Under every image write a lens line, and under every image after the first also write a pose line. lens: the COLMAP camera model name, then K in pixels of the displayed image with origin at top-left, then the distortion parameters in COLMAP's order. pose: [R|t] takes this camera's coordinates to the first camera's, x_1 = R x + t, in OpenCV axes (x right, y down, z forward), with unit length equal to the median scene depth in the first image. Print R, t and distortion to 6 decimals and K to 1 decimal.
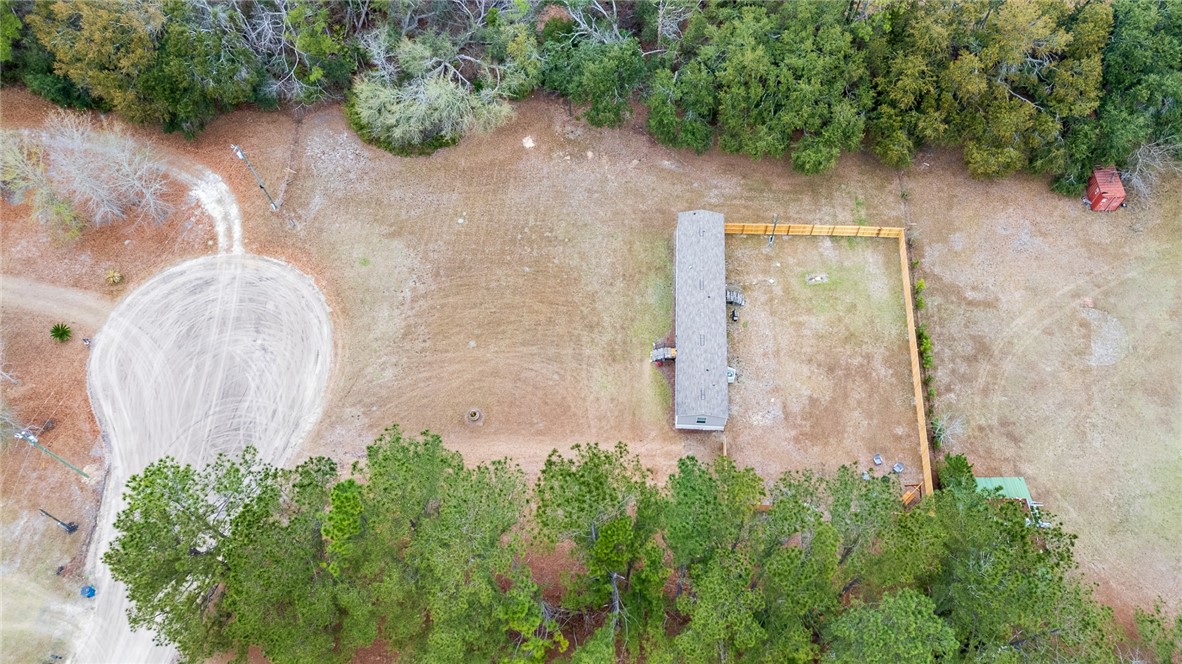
lens RADIAL K [[869.4, 0, 587.4], [0, 869.4, 328.8], [0, 0, 1]] dist [0.062790, -0.052197]
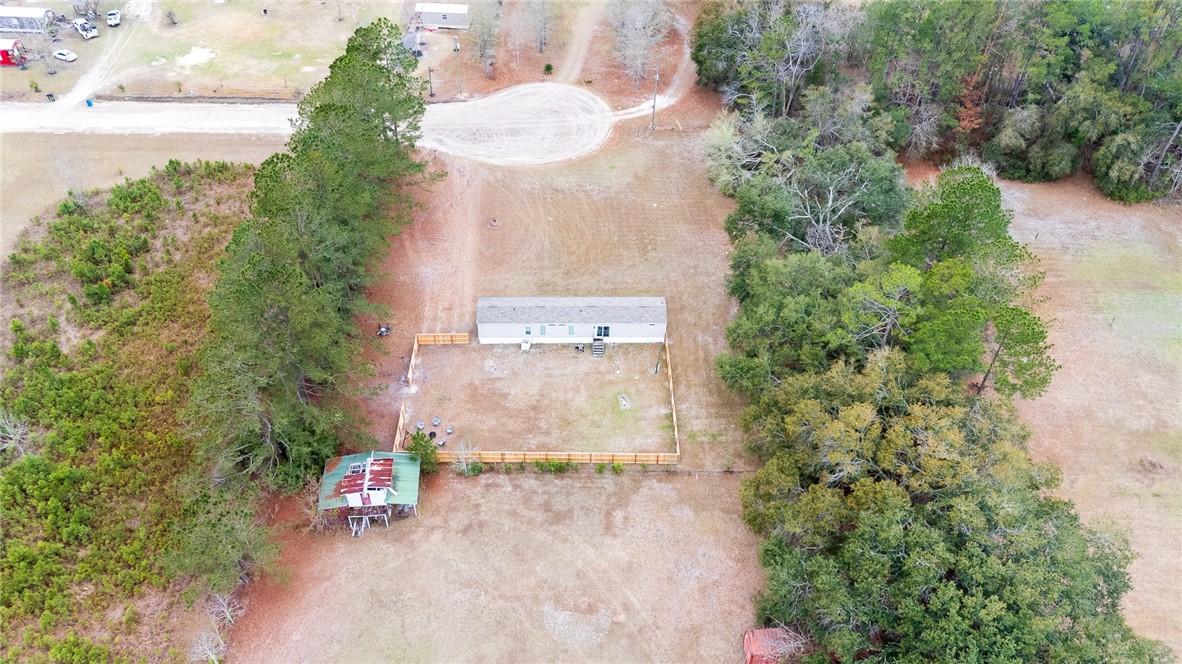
lens RADIAL K [[917.0, 0, 601.1], [0, 917.0, 329.8], [0, 0, 1]] dist [0.051257, -0.023985]
pose [[0.080420, 0.714226, -0.695279, 1.012640], [-0.880215, 0.378194, 0.286689, -0.403589], [0.467712, 0.588940, 0.659087, 0.160269]]
